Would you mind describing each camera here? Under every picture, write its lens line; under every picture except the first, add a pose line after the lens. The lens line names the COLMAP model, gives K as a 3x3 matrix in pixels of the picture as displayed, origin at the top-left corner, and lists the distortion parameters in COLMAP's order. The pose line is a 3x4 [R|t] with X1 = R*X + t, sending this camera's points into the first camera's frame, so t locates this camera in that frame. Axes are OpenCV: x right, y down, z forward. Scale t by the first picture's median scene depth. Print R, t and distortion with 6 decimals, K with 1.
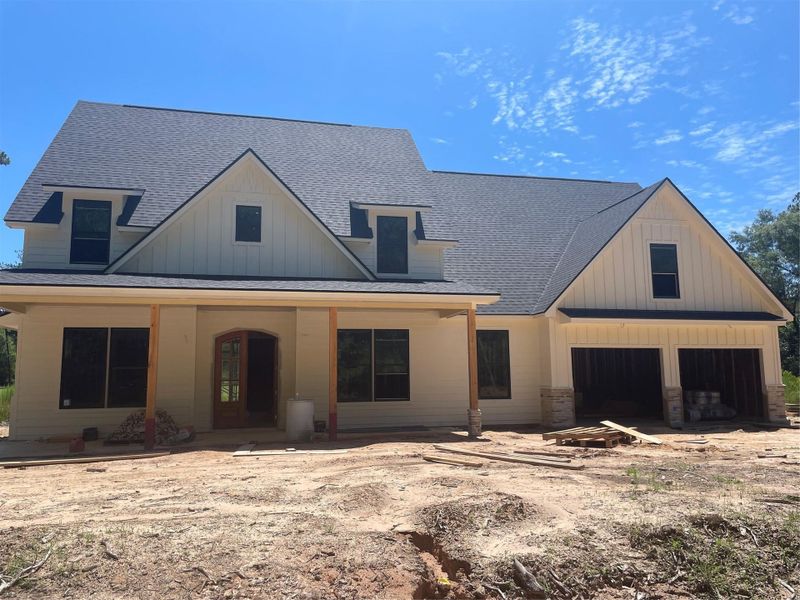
lens RADIAL K [[634.2, 0, 400.0], [0, 634.2, 300.0], [0, 0, 1]] dist [0.088658, -0.160727]
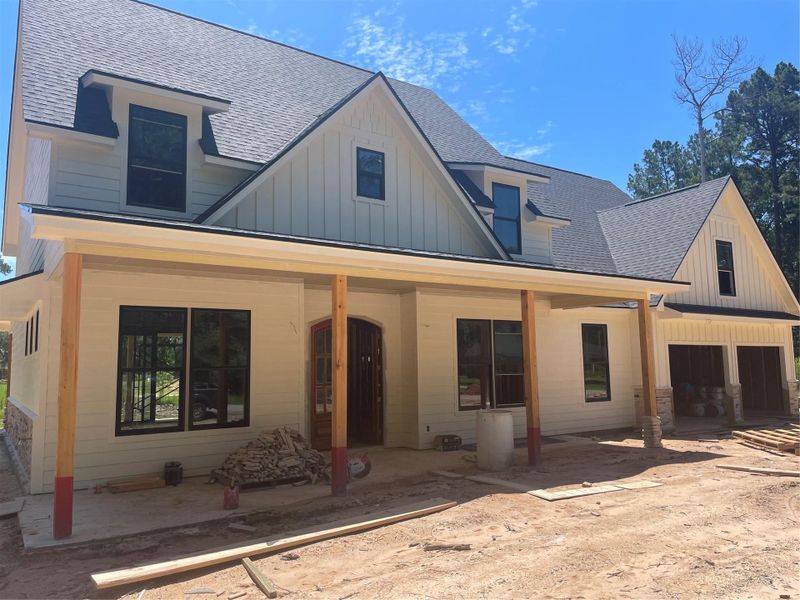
lens RADIAL K [[634.2, 0, 400.0], [0, 634.2, 300.0], [0, 0, 1]] dist [0.088658, -0.160727]
pose [[0.918987, 0.035553, 0.392681, -0.417148], [-0.039593, 0.999214, 0.002190, 0.020198], [-0.392294, -0.017560, 0.919672, 0.256054]]
